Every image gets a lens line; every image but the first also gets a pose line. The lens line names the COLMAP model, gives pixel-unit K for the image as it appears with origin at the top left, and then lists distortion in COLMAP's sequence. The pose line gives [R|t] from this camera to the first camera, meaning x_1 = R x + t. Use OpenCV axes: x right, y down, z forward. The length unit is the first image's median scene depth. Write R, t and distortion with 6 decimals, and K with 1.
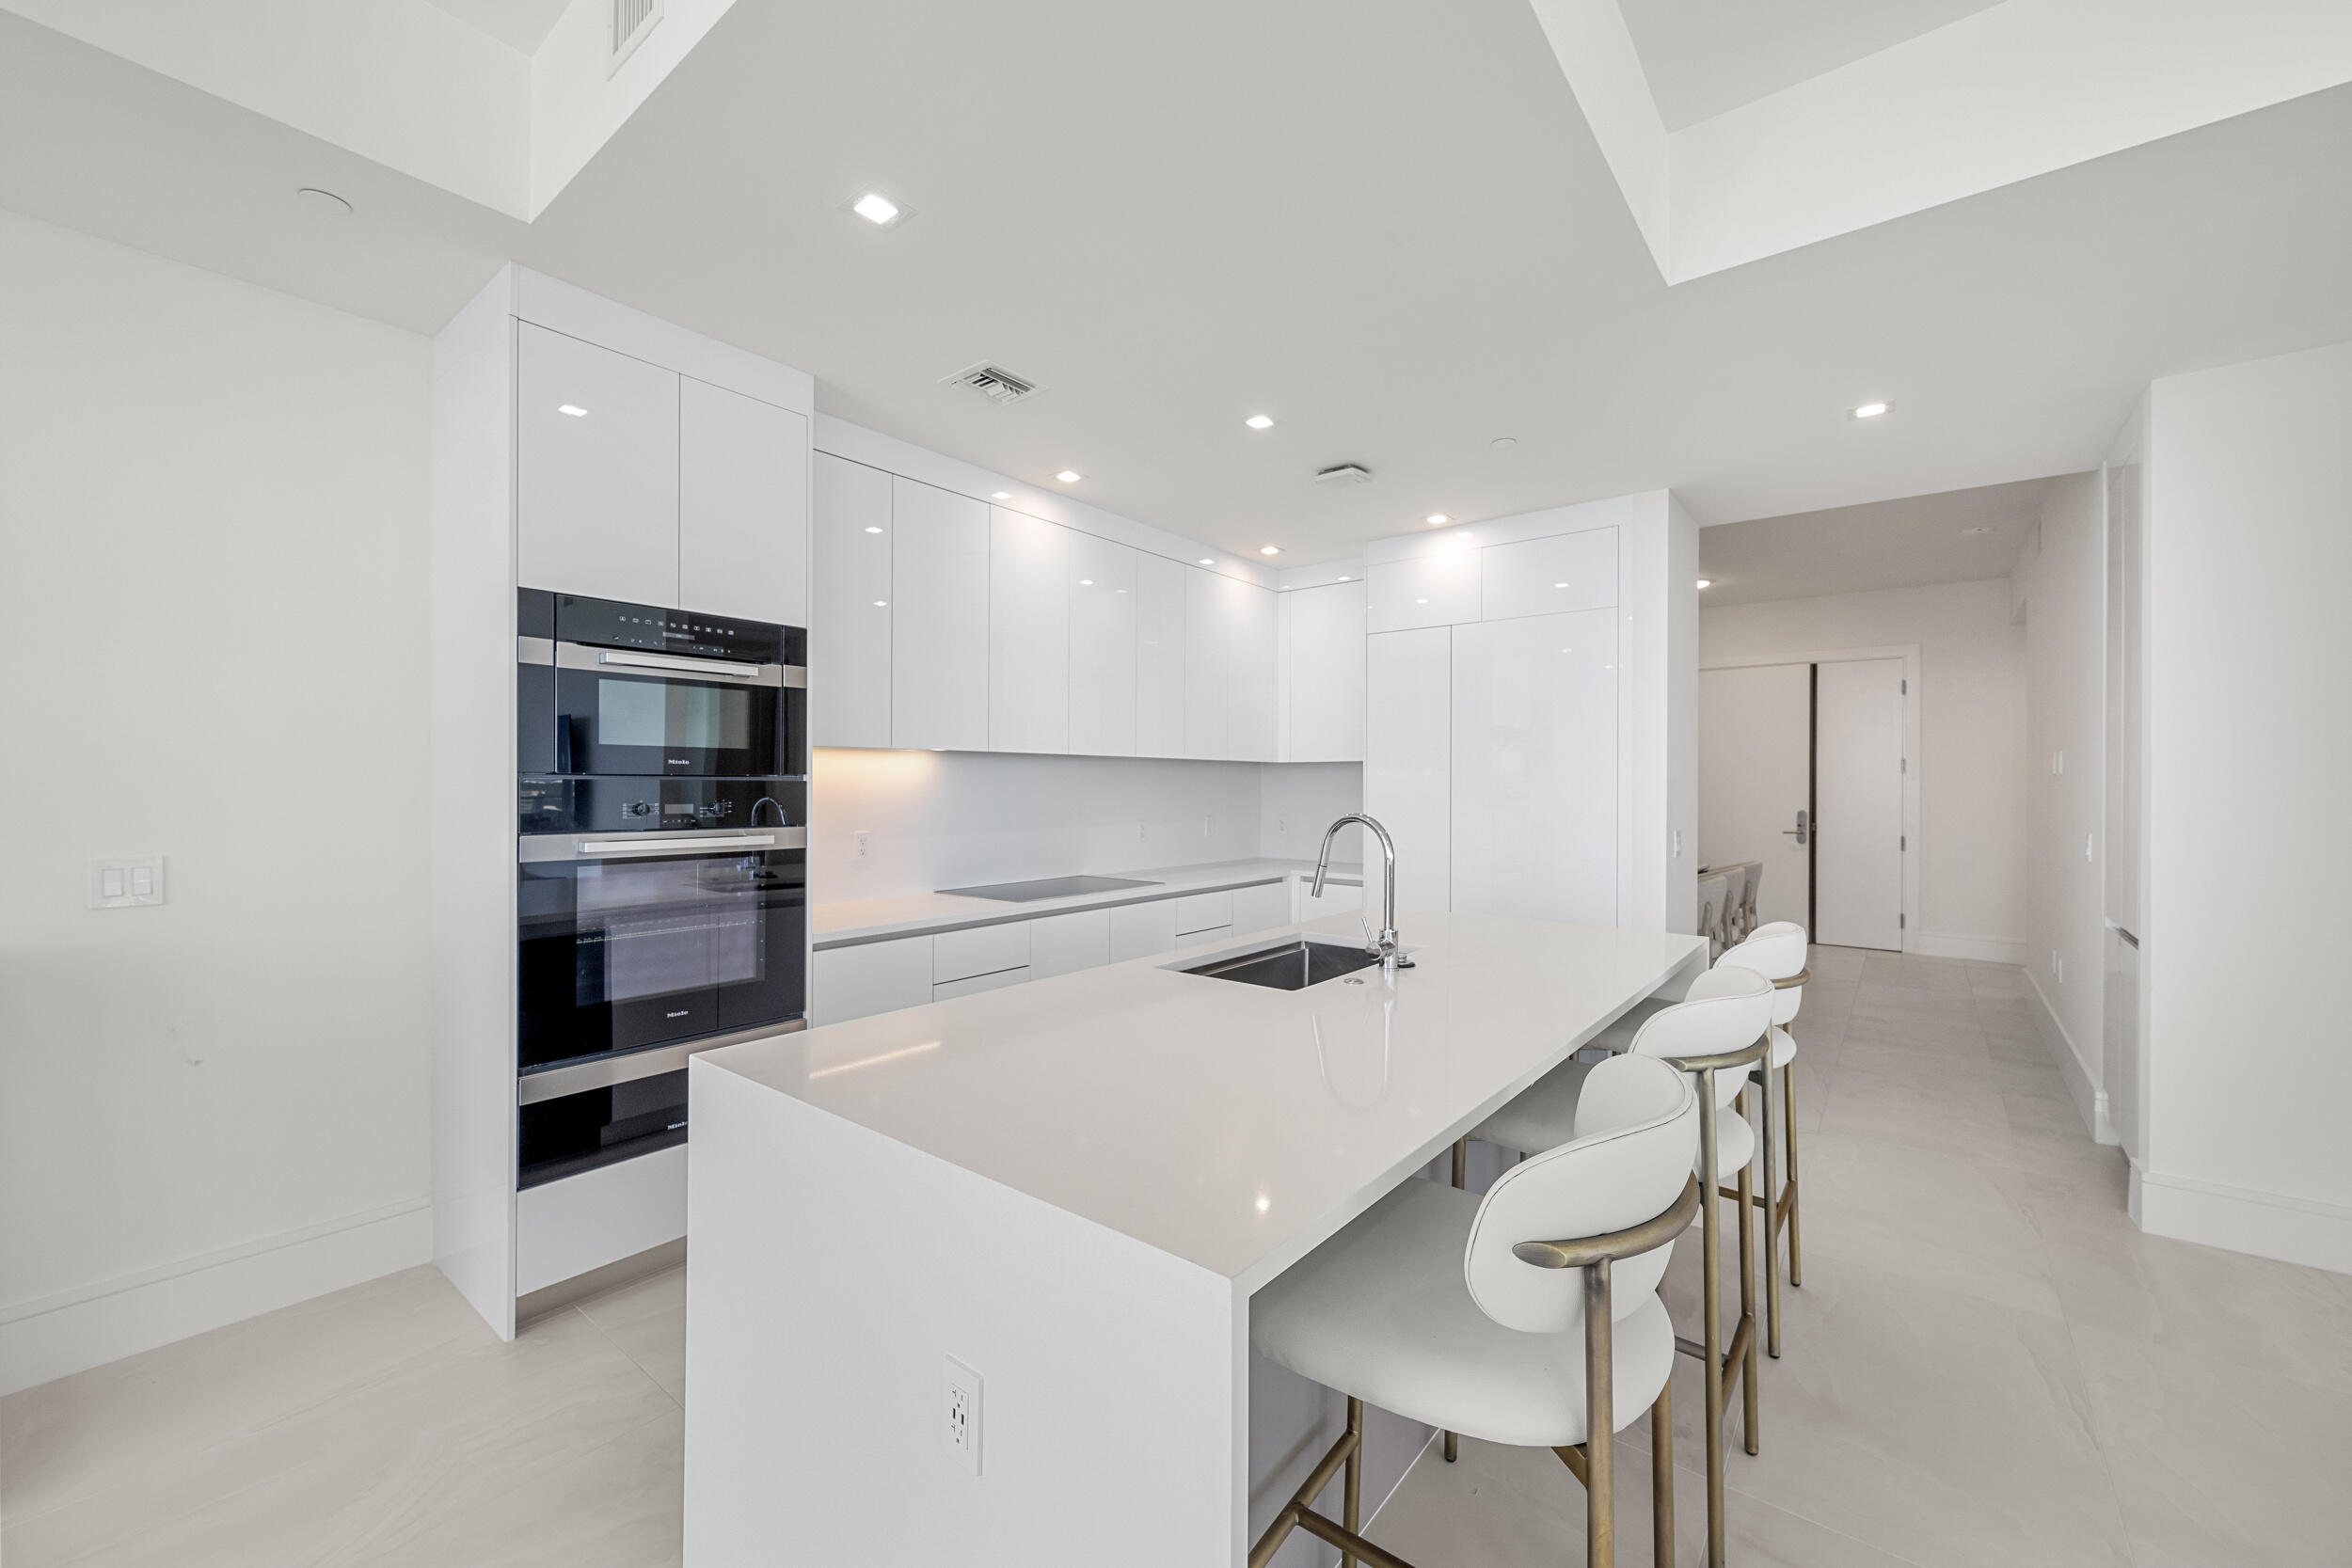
lens RADIAL K [[935.3, 0, 1173.5], [0, 935.3, 772.2], [0, 0, 1]] dist [-0.001024, 0.000196]
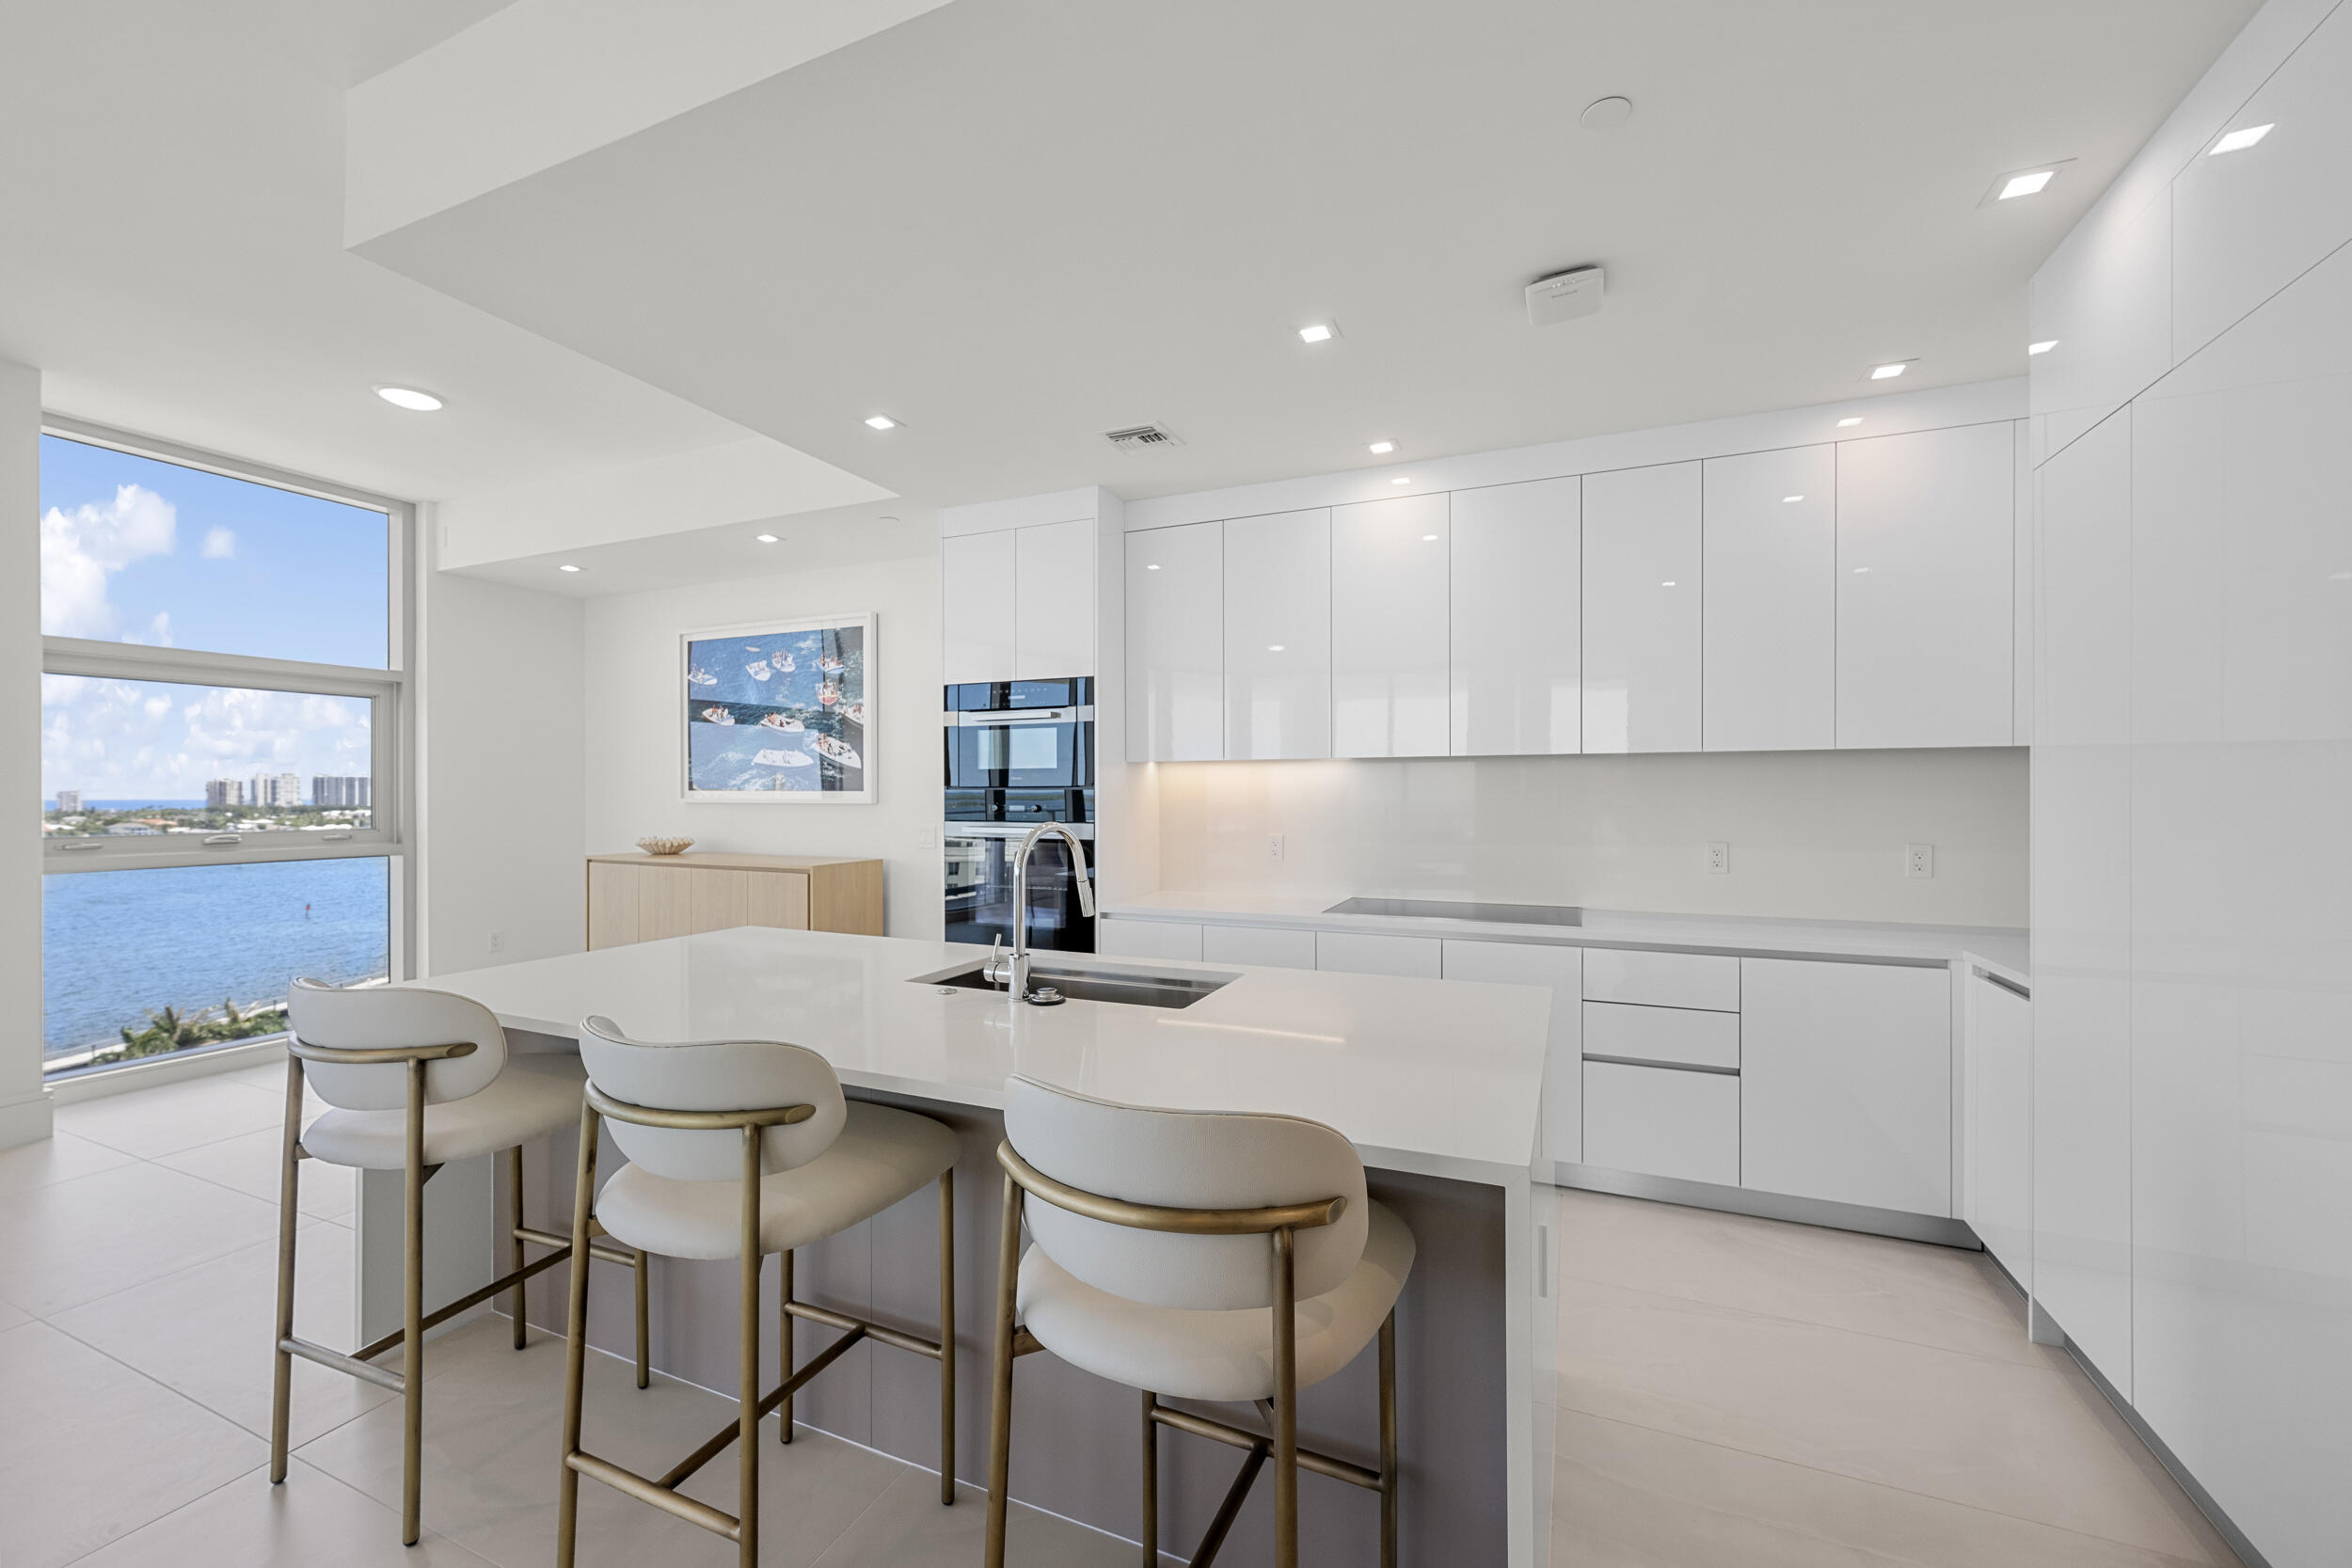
lens RADIAL K [[915.9, 0, 1168.9], [0, 915.9, 793.4], [0, 0, 1]] dist [0.001220, 0.000250]
pose [[0.263273, -0.006875, -0.964697, 0.917300], [0.012792, 0.999912, -0.003635, 0.021169], [0.964636, -0.011383, 0.263338, 0.763798]]
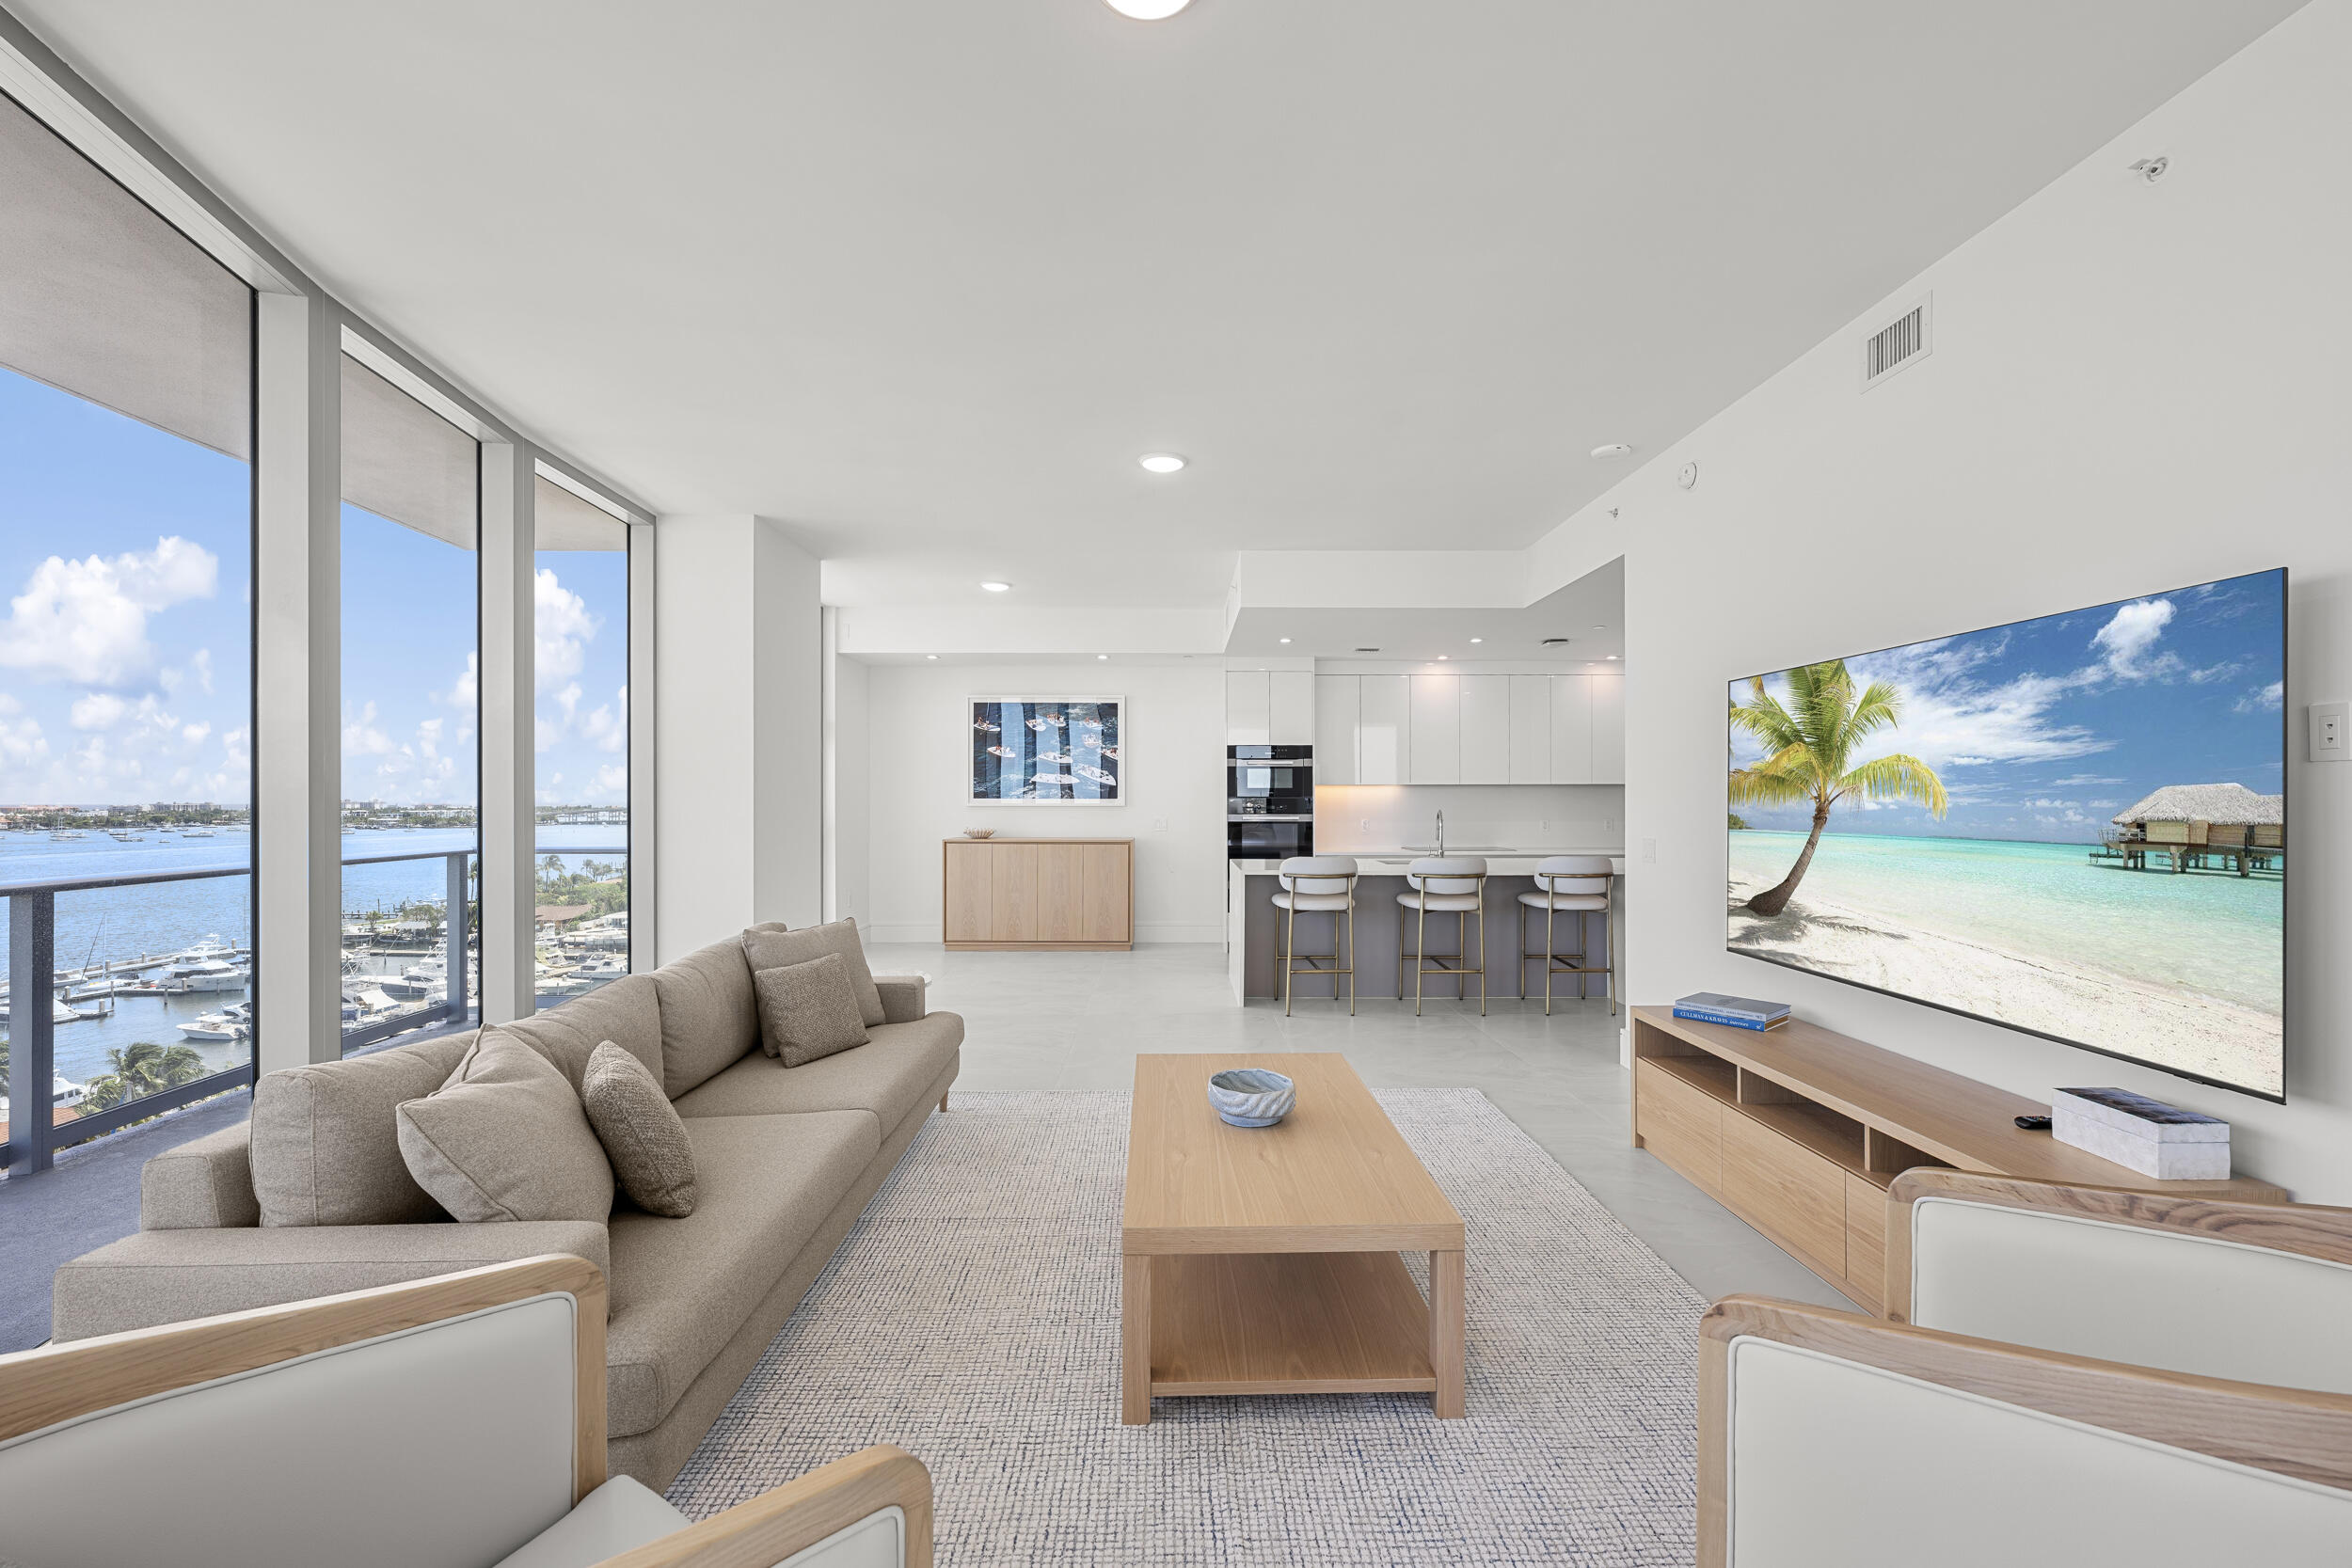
lens RADIAL K [[936.7, 0, 1180.6], [0, 936.7, 795.2], [0, 0, 1]] dist [-0.002802, -0.000043]
pose [[0.636186, -0.010666, -0.771462, 1.589203], [0.013040, 0.999910, -0.003072, 0.003443], [0.771426, -0.008106, 0.636268, -1.158951]]
